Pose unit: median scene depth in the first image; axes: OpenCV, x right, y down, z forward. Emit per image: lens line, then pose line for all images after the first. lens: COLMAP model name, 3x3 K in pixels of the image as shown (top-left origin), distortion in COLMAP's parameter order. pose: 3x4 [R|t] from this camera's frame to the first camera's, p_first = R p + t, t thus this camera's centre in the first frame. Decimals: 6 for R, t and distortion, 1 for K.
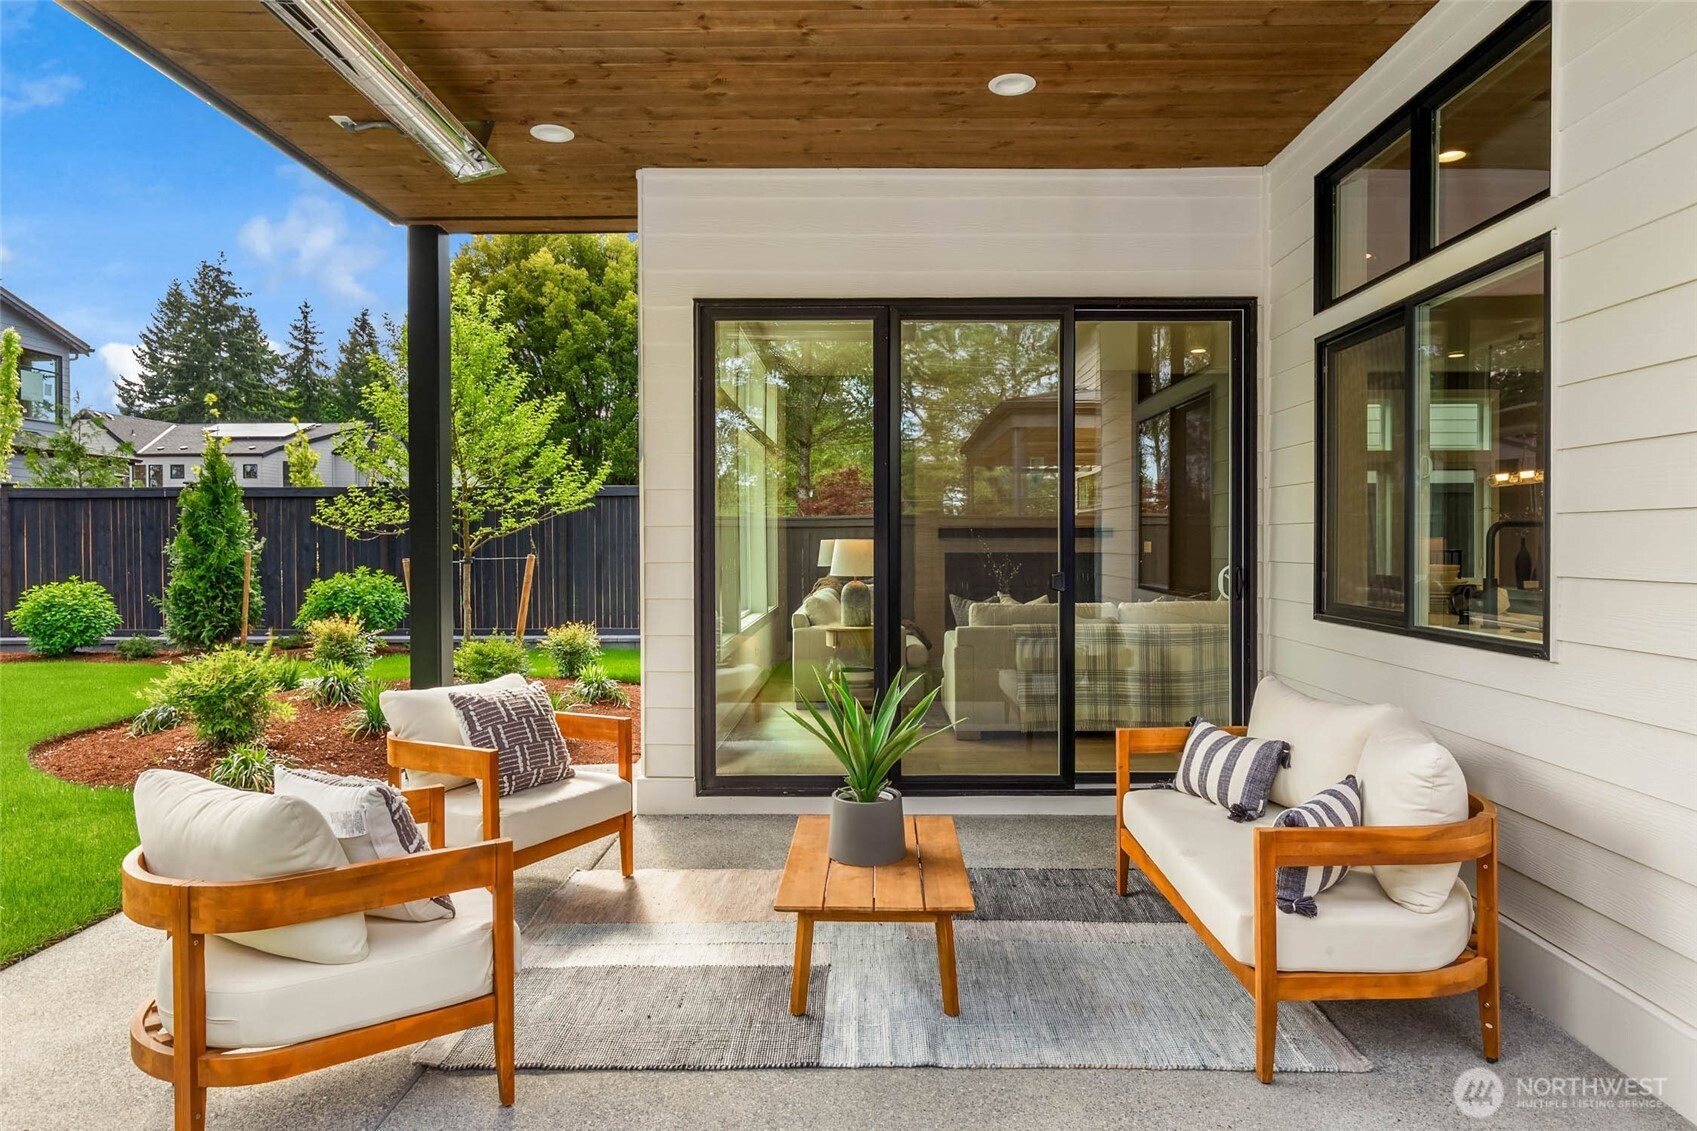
lens RADIAL K [[1020.0, 0, 855.0], [0, 1020.0, 532.1], [0, 0, 1]] dist [0.004273, 0.000376]
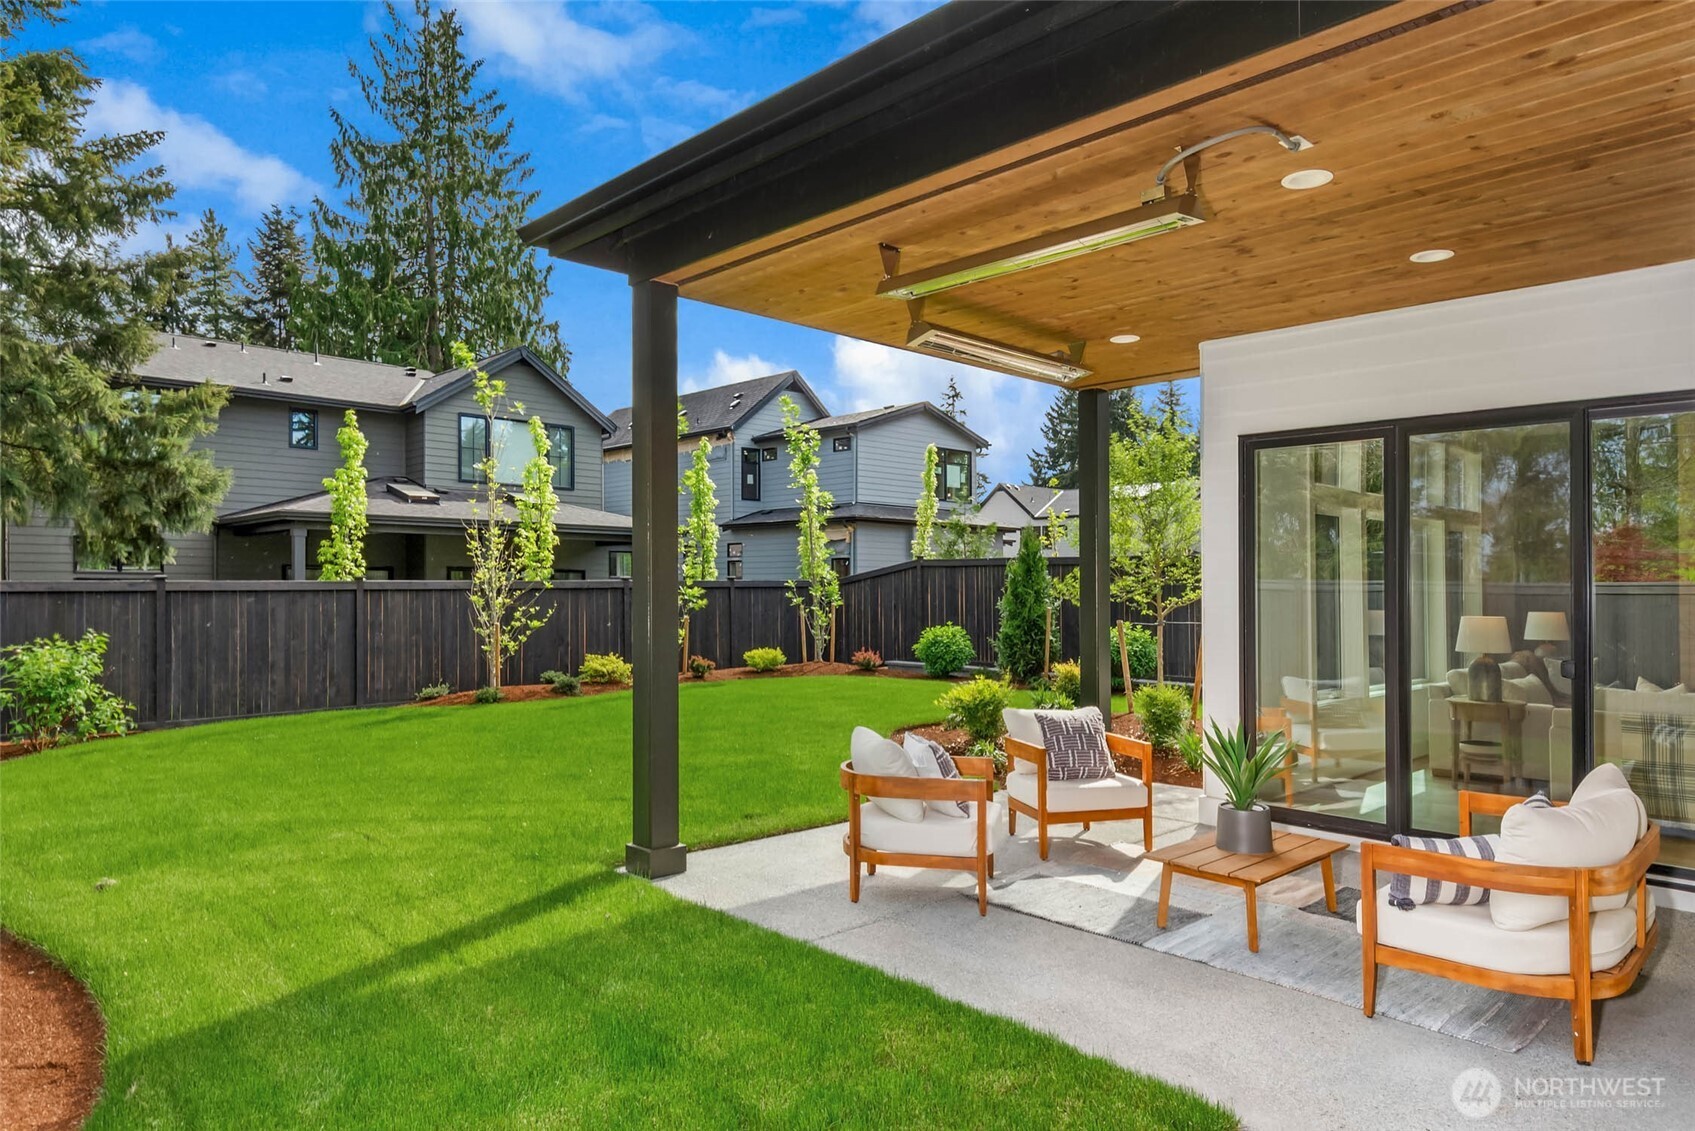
lens RADIAL K [[1088.8, 0, 845.3], [0, 1088.8, 574.4], [0, 0, 1]] dist [0.016703, 0.001869]
pose [[0.688273, 0.002347, -0.725448, 0.272939], [-0.003588, 0.999994, -0.000169, -0.025737], [0.725443, 0.002719, 0.688277, -0.175072]]
